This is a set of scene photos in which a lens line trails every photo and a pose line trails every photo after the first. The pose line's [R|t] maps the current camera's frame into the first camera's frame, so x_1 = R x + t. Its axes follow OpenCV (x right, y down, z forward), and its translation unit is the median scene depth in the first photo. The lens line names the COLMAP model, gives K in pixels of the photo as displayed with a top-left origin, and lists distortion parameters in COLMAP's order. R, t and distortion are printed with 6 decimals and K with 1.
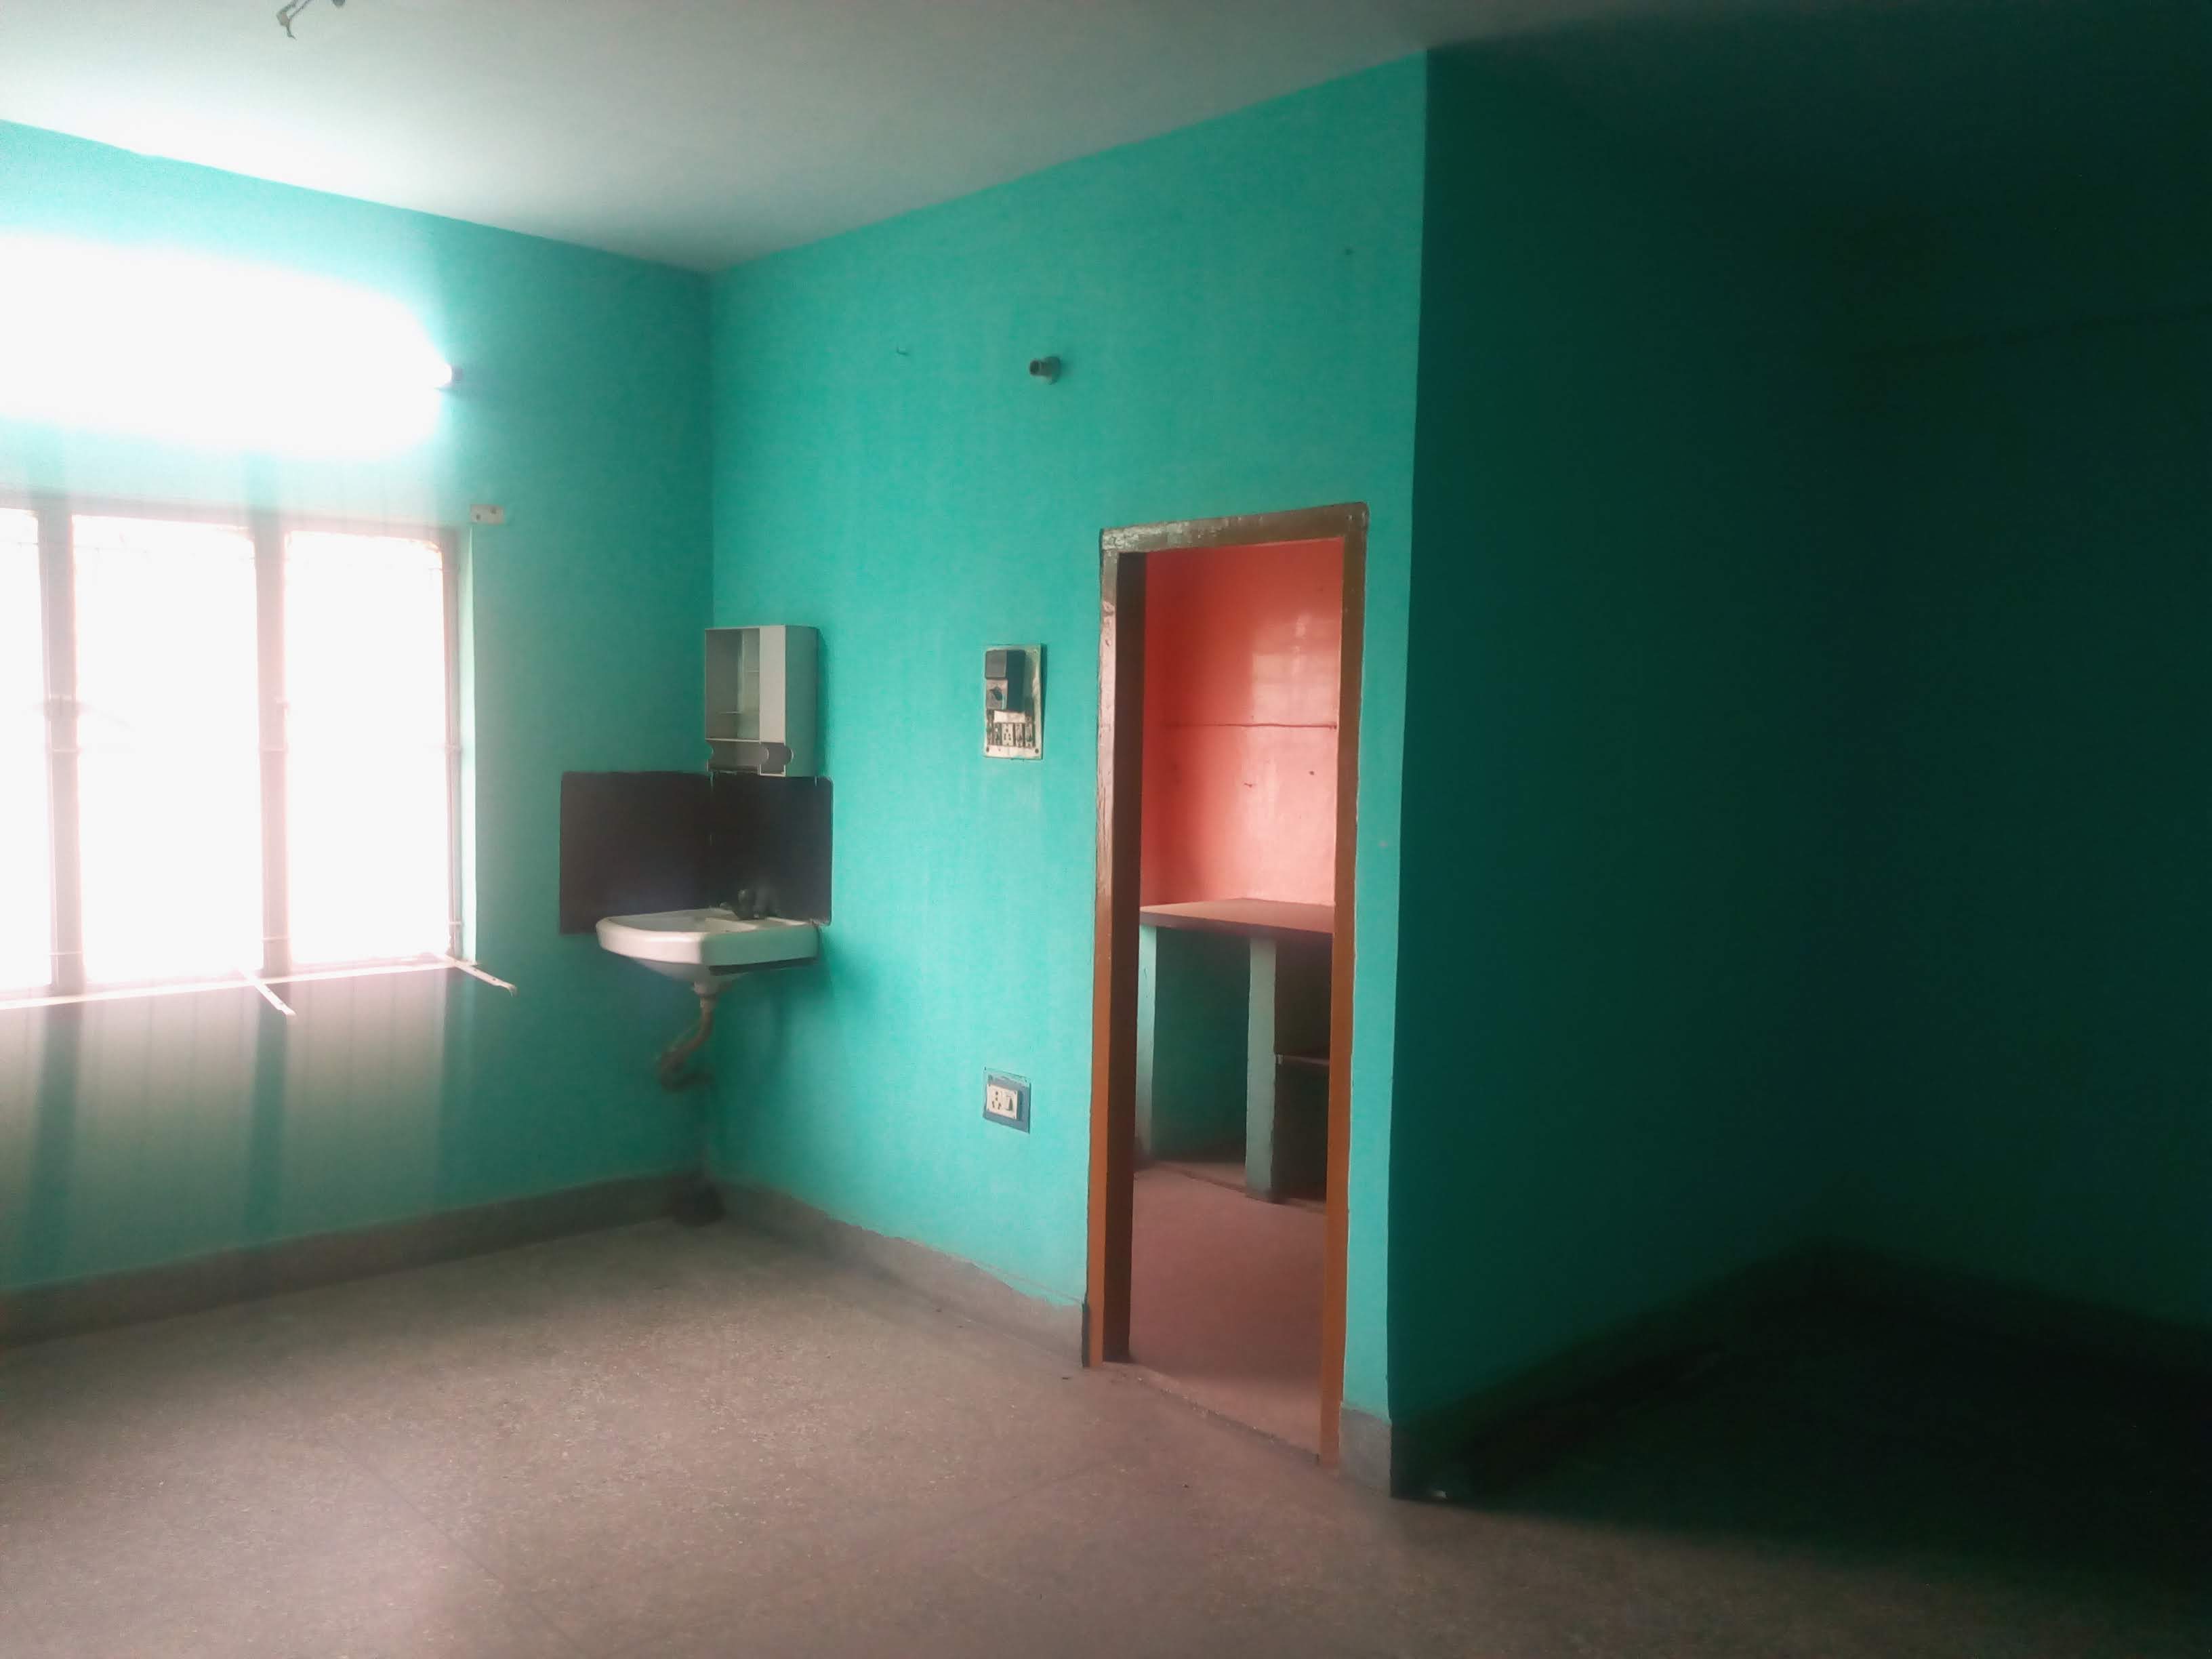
lens RADIAL K [[1725.2, 0, 1116.4], [0, 1725.2, 839.7], [0, 0, 1]] dist [0.121683, -0.263769]
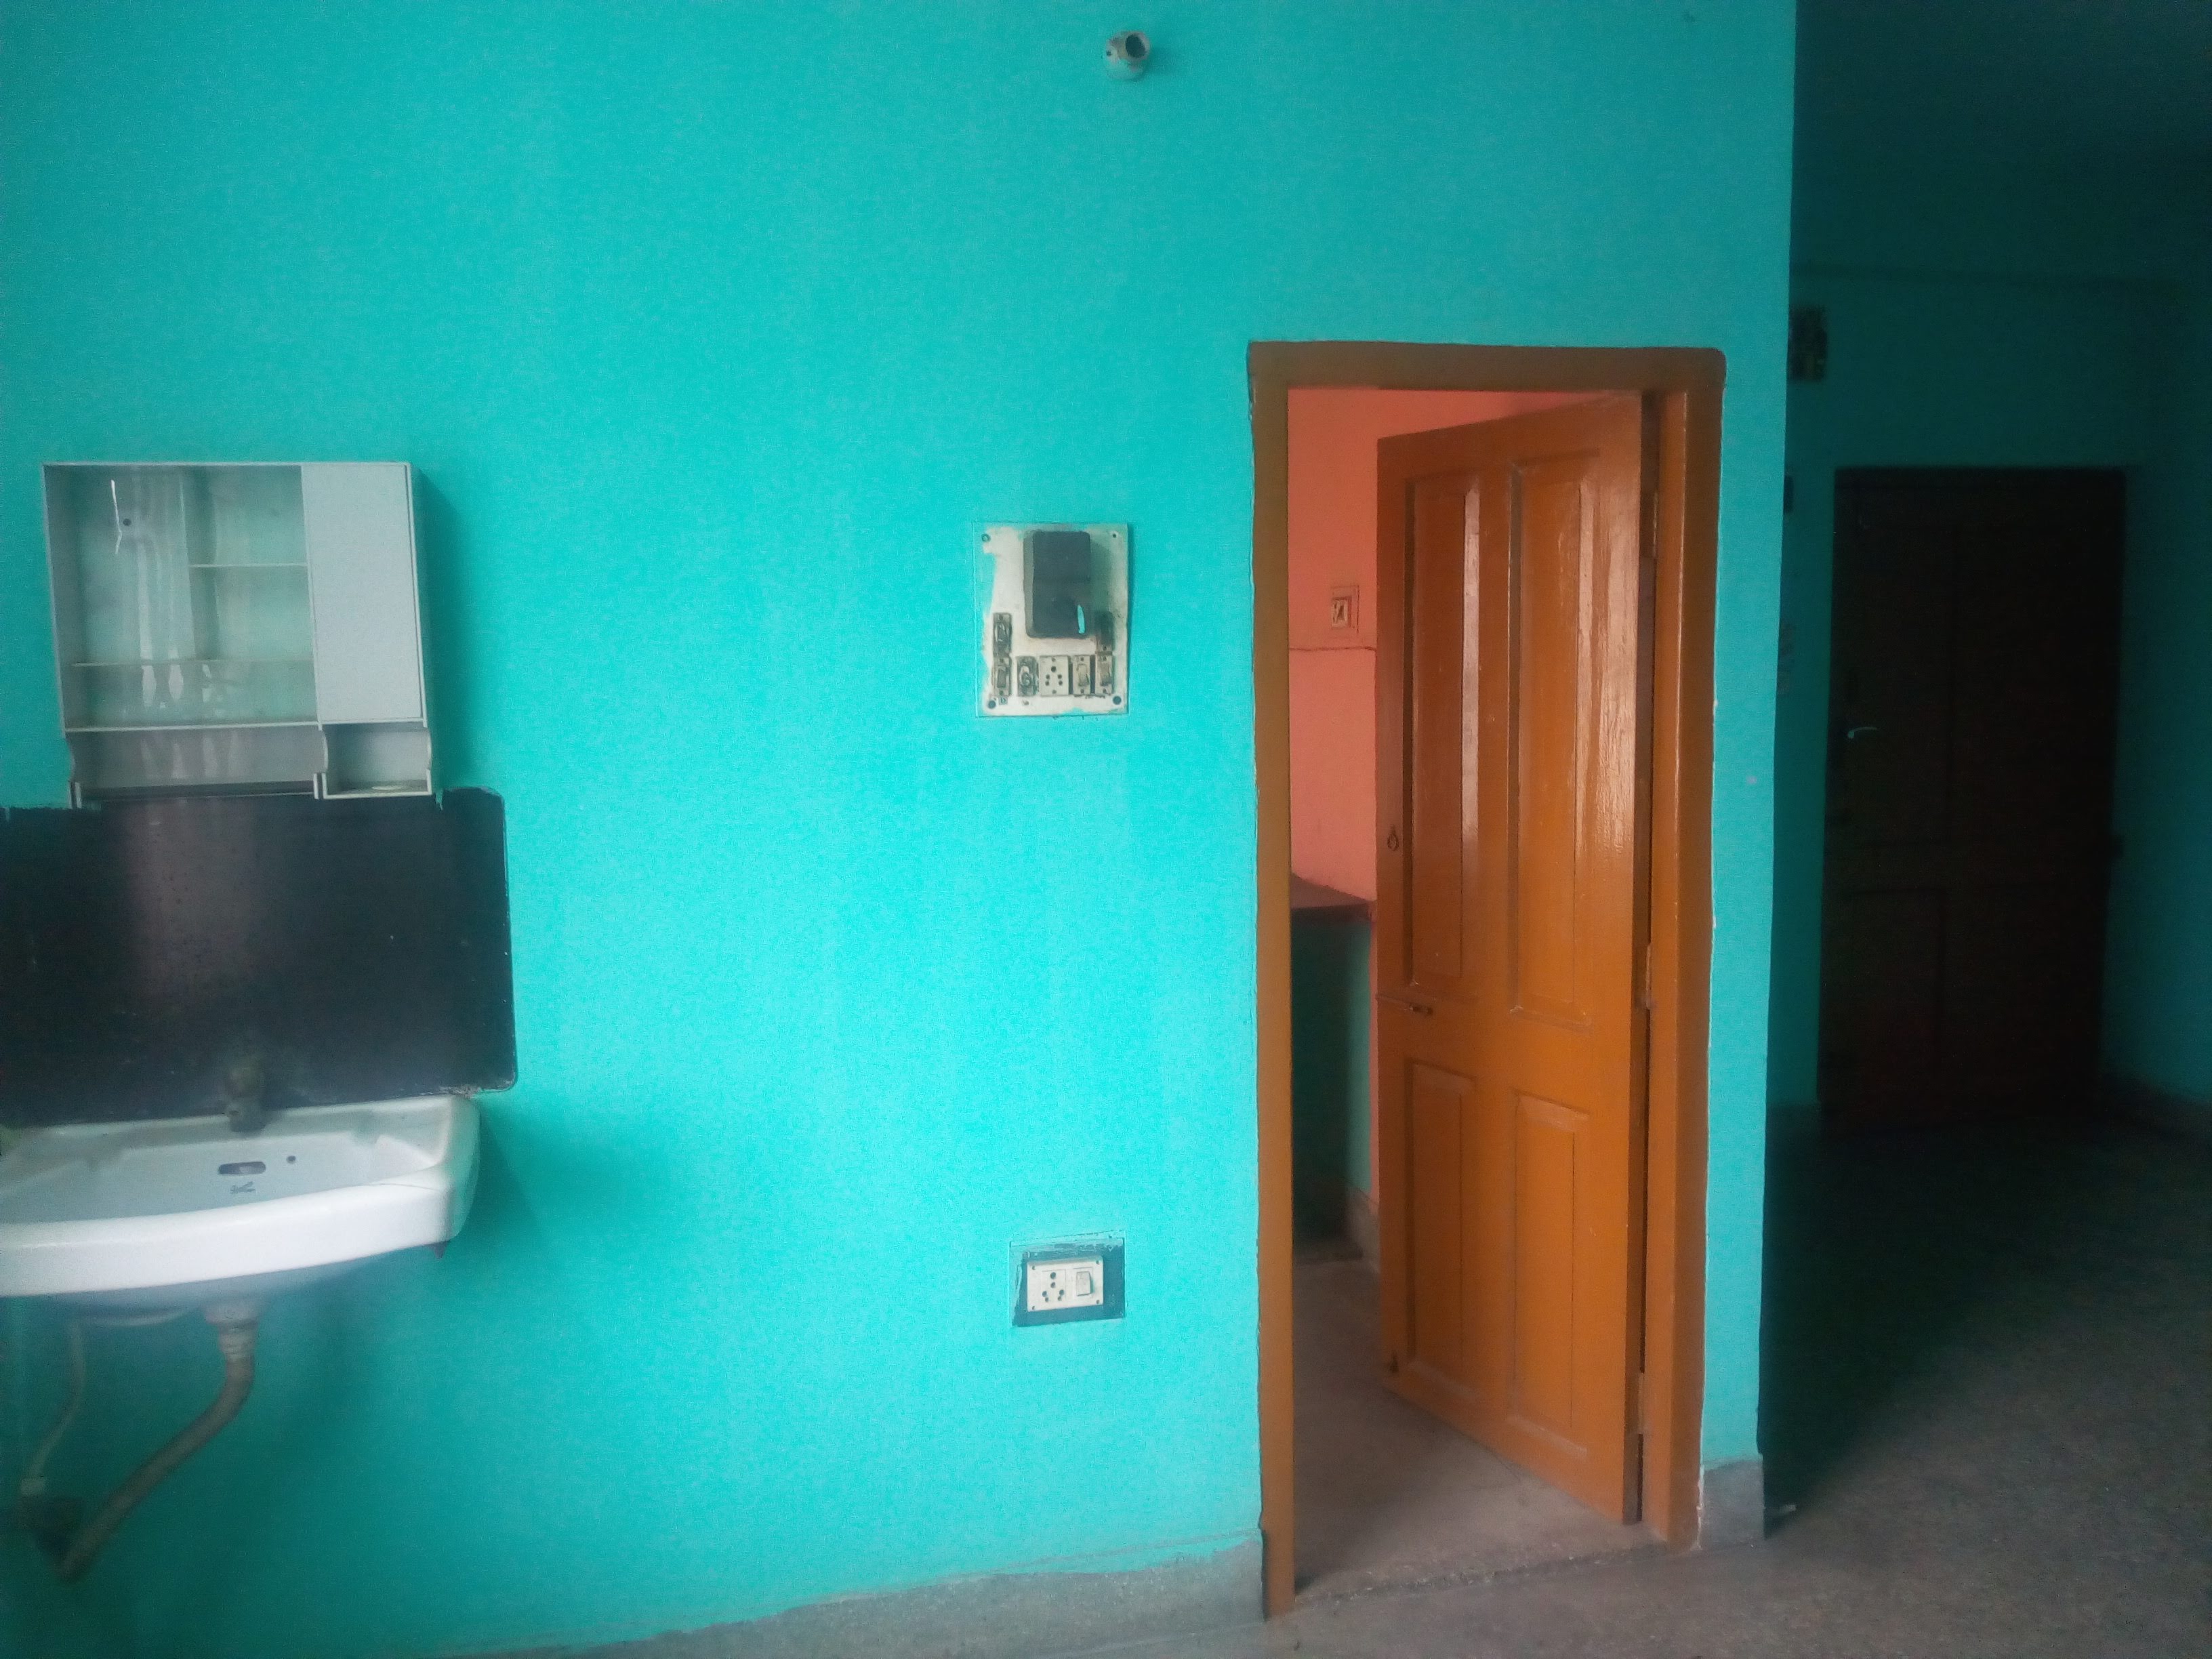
lens RADIAL K [[1725.2, 0, 1116.4], [0, 1725.2, 839.7], [0, 0, 1]] dist [0.121683, -0.263769]
pose [[0.489154, -0.125397, 0.863136, -0.574904], [0.086985, 0.991691, 0.094778, -0.060142], [-0.867849, 0.028719, 0.495997, 0.696930]]
